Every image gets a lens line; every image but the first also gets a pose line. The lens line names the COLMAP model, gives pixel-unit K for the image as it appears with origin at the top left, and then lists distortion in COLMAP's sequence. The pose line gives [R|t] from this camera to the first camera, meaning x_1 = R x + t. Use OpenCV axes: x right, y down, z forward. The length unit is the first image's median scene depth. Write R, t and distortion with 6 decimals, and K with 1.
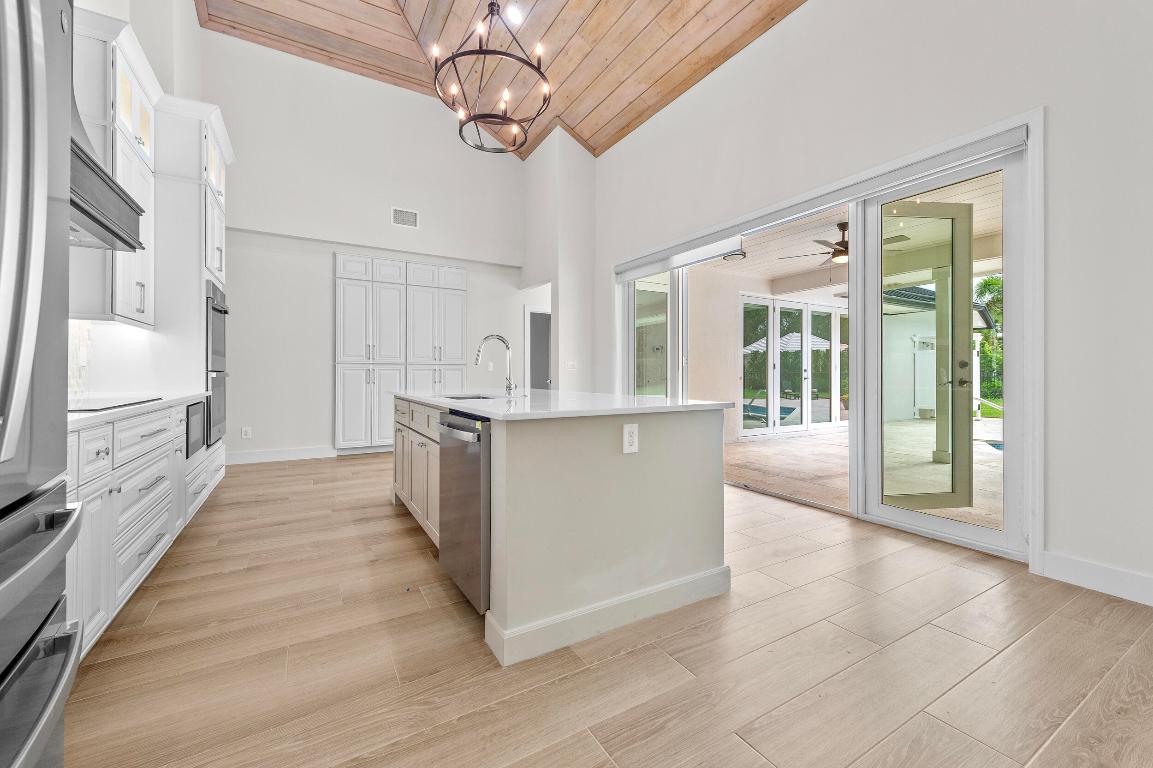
lens RADIAL K [[460.9, 0, 574.6], [0, 460.9, 373.2], [0, 0, 1]] dist [-0.002029, -0.000055]
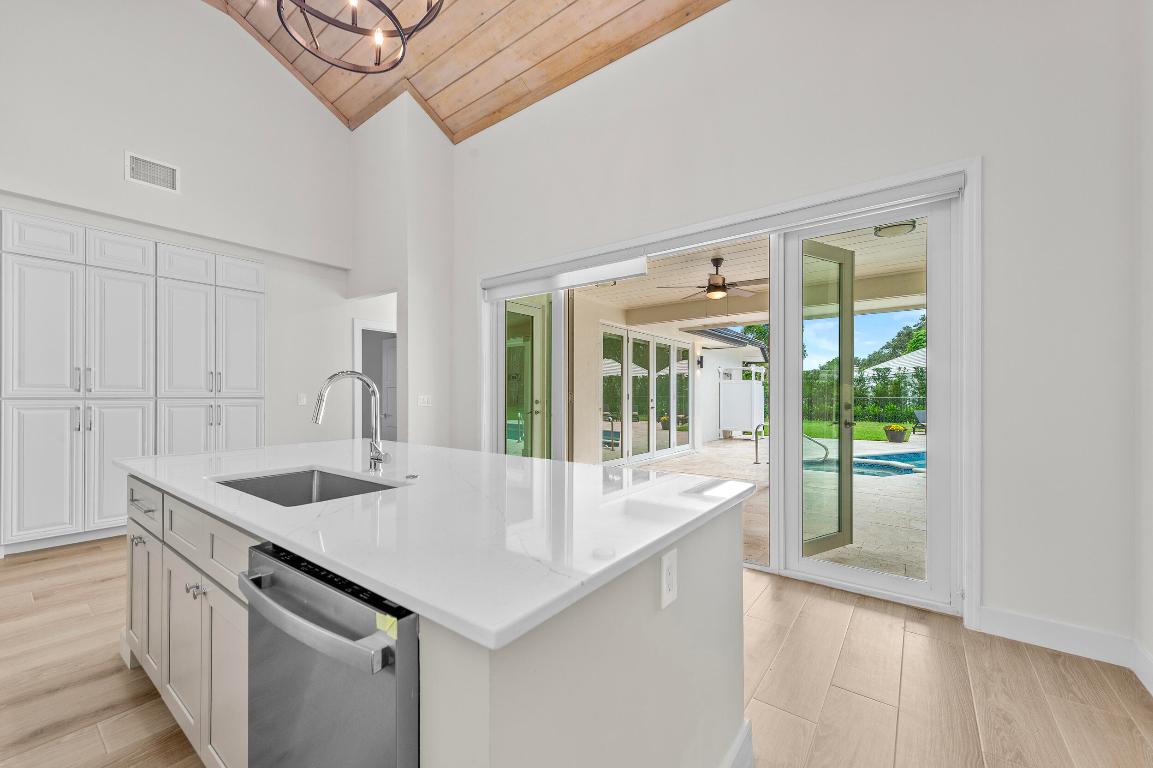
lens RADIAL K [[452.8, 0, 577.7], [0, 452.8, 396.5], [0, 0, 1]] dist [0.002067, -0.000223]
pose [[0.922130, 0.000098, 0.386881, -0.067735], [-0.002657, 0.999978, 0.006079, -0.029578], [-0.386872, -0.006633, 0.922109, 0.187938]]
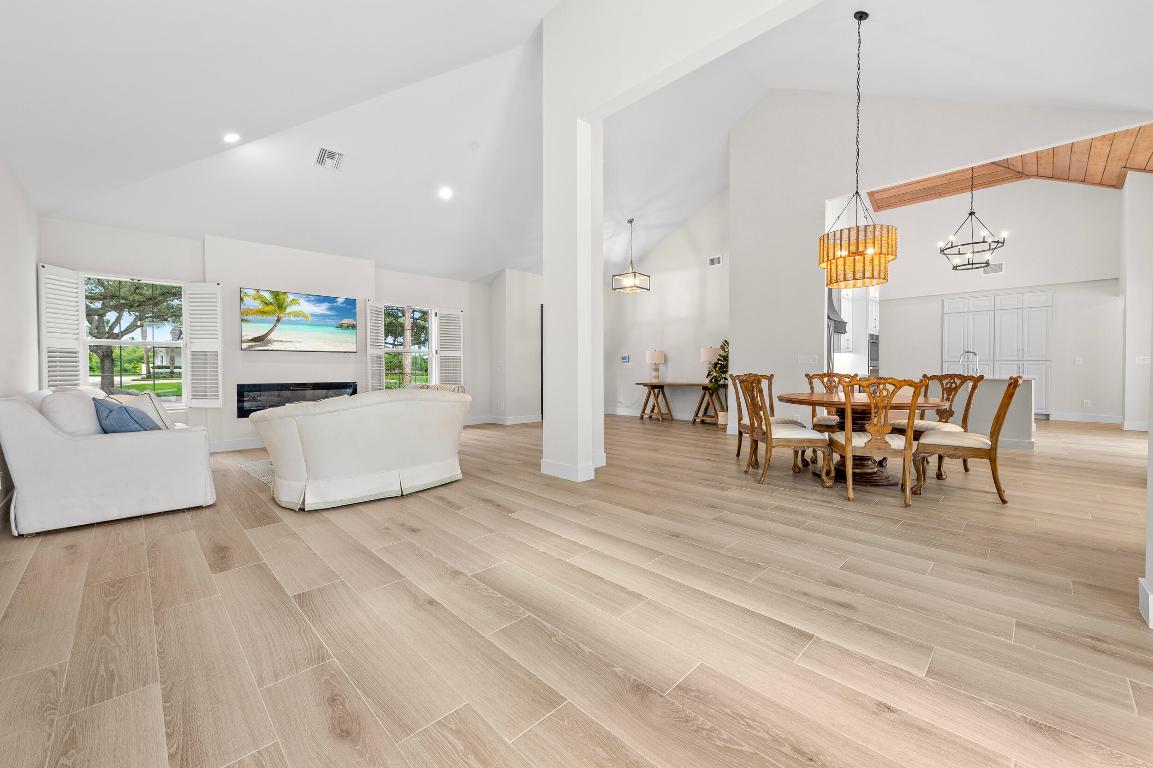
lens RADIAL K [[460.9, 0, 574.6], [0, 460.9, 373.2], [0, 0, 1]] dist [-0.002029, -0.000055]
pose [[0.240120, 0.010675, -0.970685, 0.857647], [0.003646, 0.999923, 0.011899, -0.000597], [0.970736, -0.006396, 0.240063, -0.812018]]
